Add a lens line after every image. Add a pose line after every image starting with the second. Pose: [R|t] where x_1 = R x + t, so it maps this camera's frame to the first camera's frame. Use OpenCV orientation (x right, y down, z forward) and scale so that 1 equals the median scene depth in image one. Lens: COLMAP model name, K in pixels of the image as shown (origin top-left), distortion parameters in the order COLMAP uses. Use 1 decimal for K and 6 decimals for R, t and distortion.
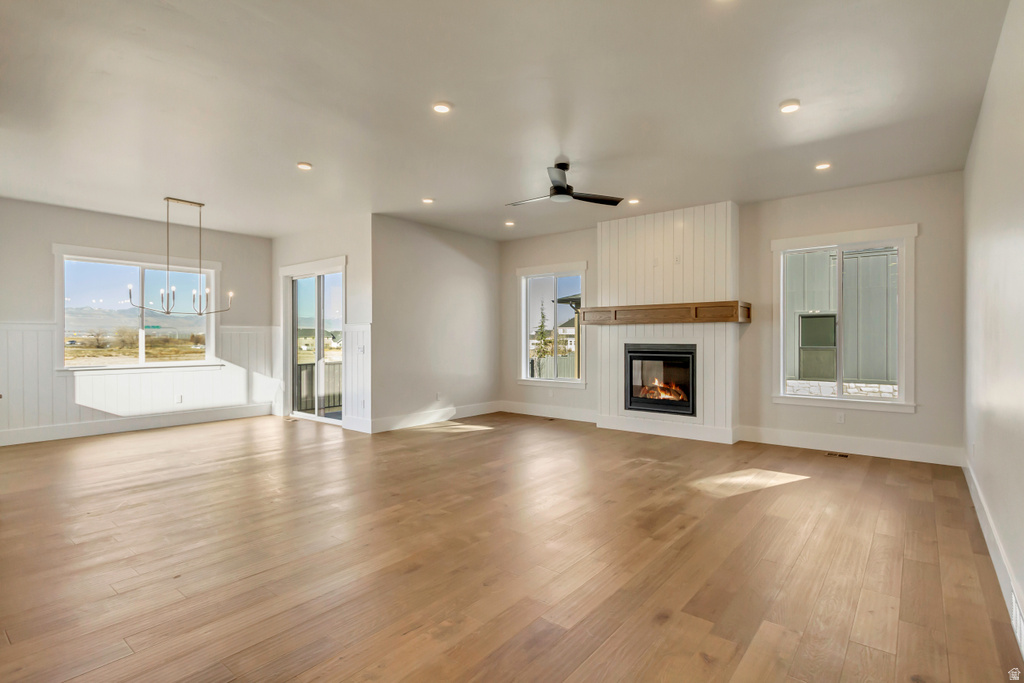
lens RADIAL K [[500.8, 0, 515.9], [0, 500.8, 339.7], [0, 0, 1]] dist [0.003188, -0.000834]
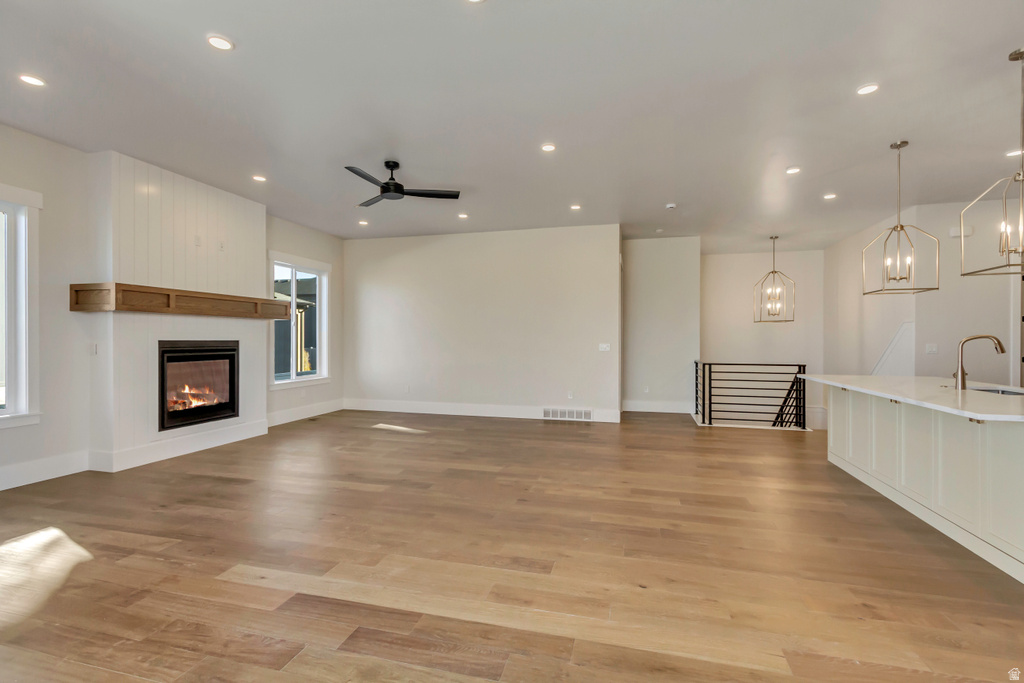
lens RADIAL K [[472.0, 0, 512.0], [0, 472.0, 341.5], [0, 0, 1]] dist [0.009516, -0.000456]
pose [[-0.395136, -0.006222, 0.918602, -0.614403], [-0.001421, 0.999980, 0.006162, 0.004242], [-0.918622, 0.001129, -0.395137, 0.804055]]
